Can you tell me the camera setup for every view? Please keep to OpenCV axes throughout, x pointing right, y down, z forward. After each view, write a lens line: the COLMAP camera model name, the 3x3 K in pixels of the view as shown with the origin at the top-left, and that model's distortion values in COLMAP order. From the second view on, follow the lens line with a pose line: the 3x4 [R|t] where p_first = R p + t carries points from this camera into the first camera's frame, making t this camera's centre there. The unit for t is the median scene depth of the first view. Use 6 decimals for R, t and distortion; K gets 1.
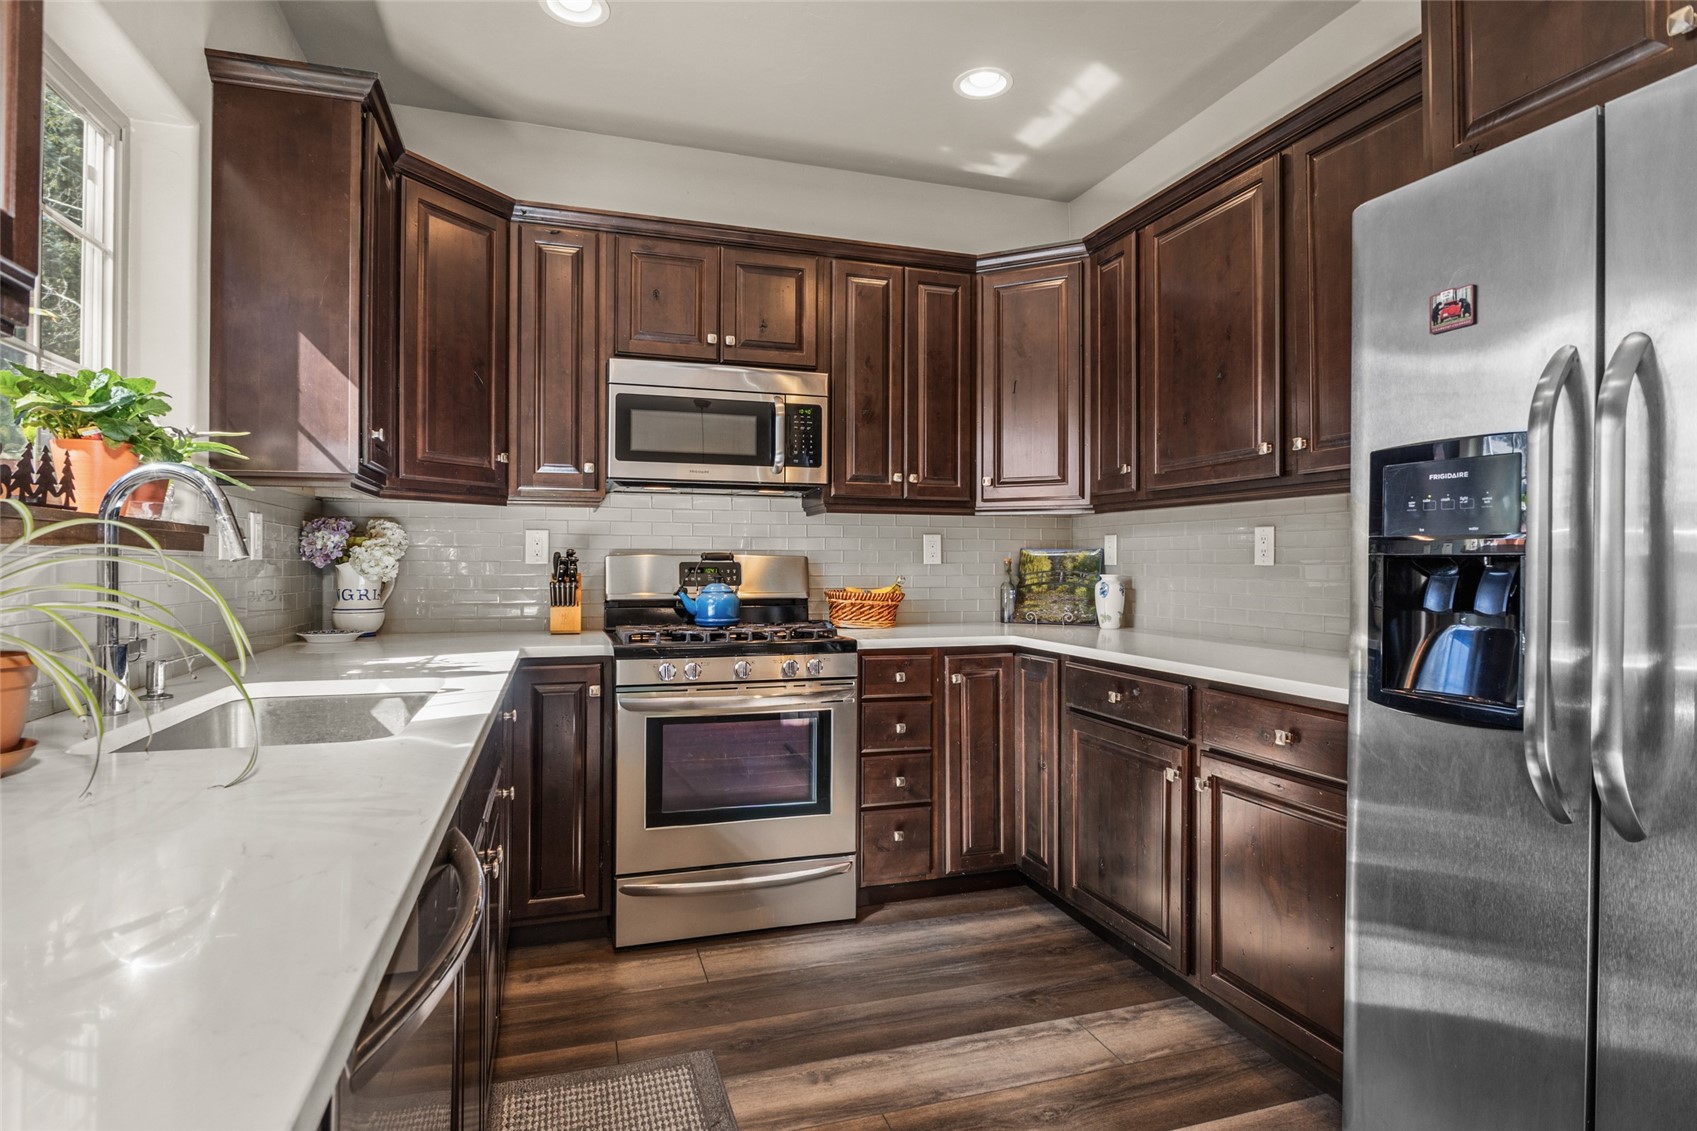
lens RADIAL K [[878.7, 0, 844.5], [0, 878.7, 553.9], [0, 0, 1]] dist [-0.010201, -0.000783]
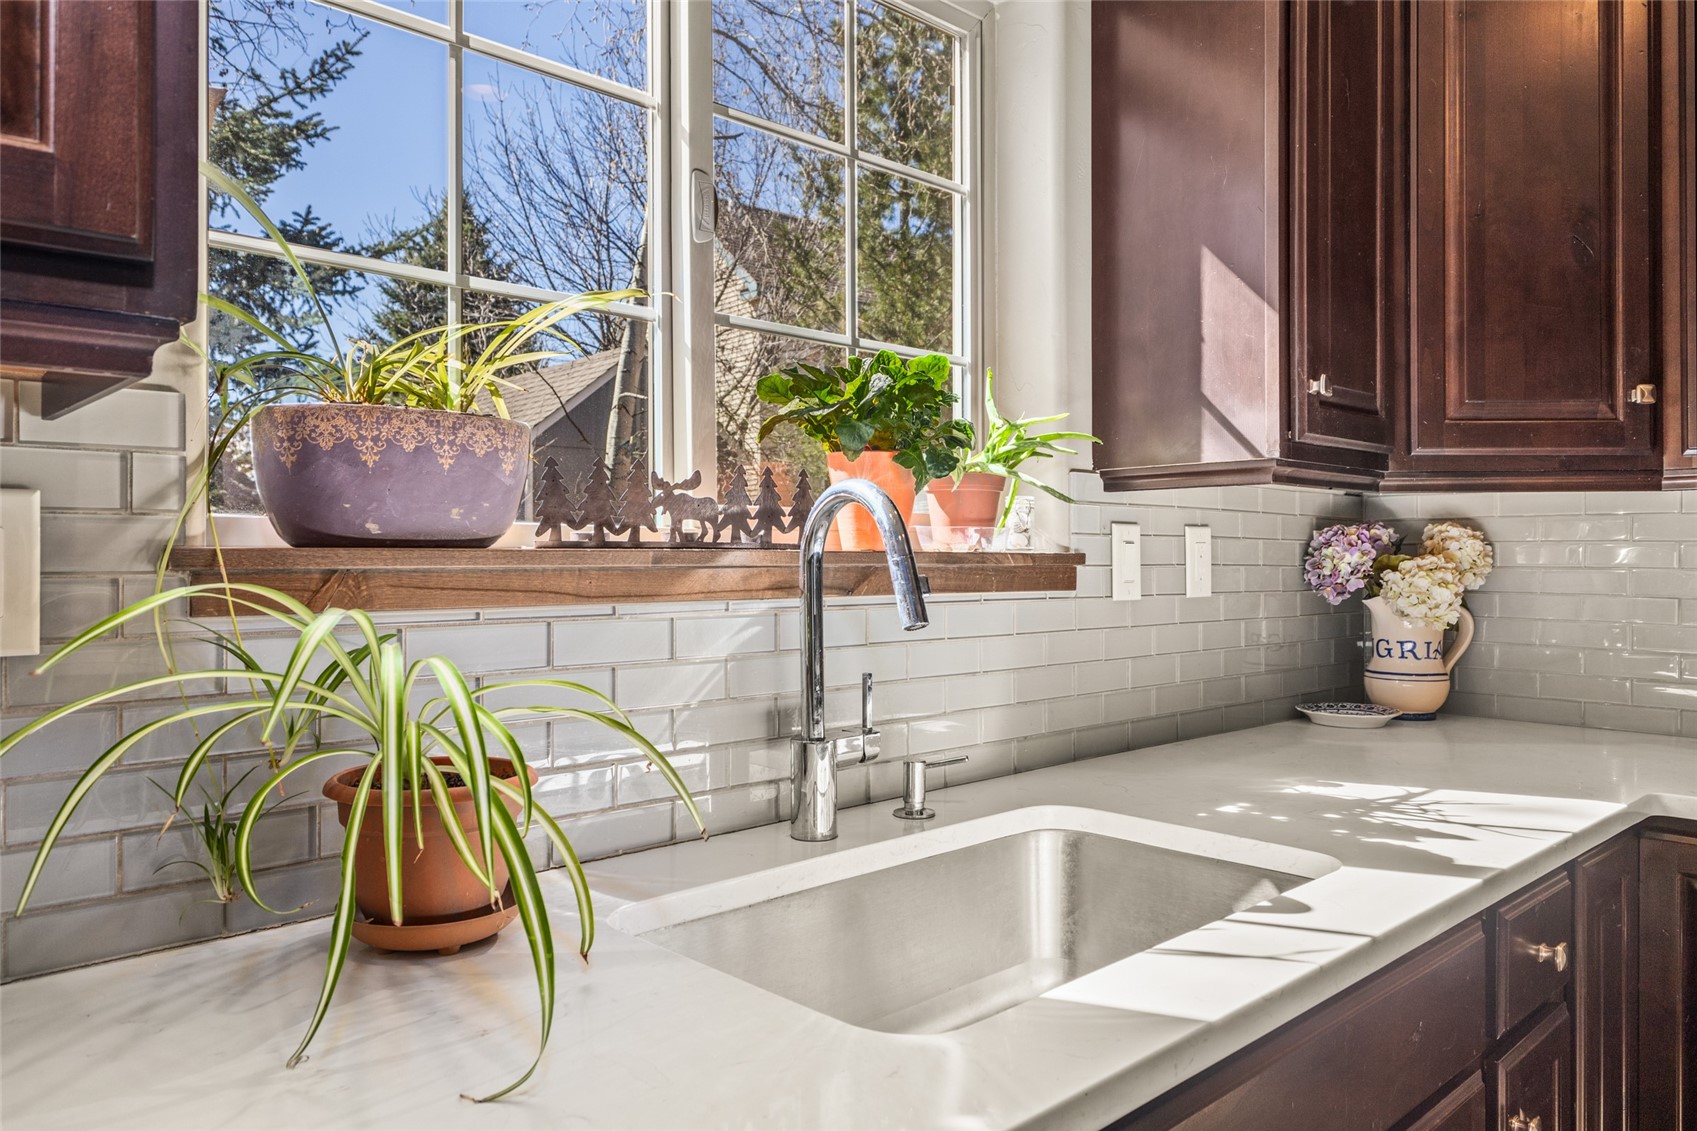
lens RADIAL K [[1210.4, 0, 850.9], [0, 1210.4, 557.9], [0, 0, 1]] dist [0.014208, 0.001958]
pose [[0.441276, -0.003358, -0.897365, 0.031965], [0.010248, 0.999947, 0.001297, -0.022212], [0.897313, -0.009769, 0.441287, 0.292484]]
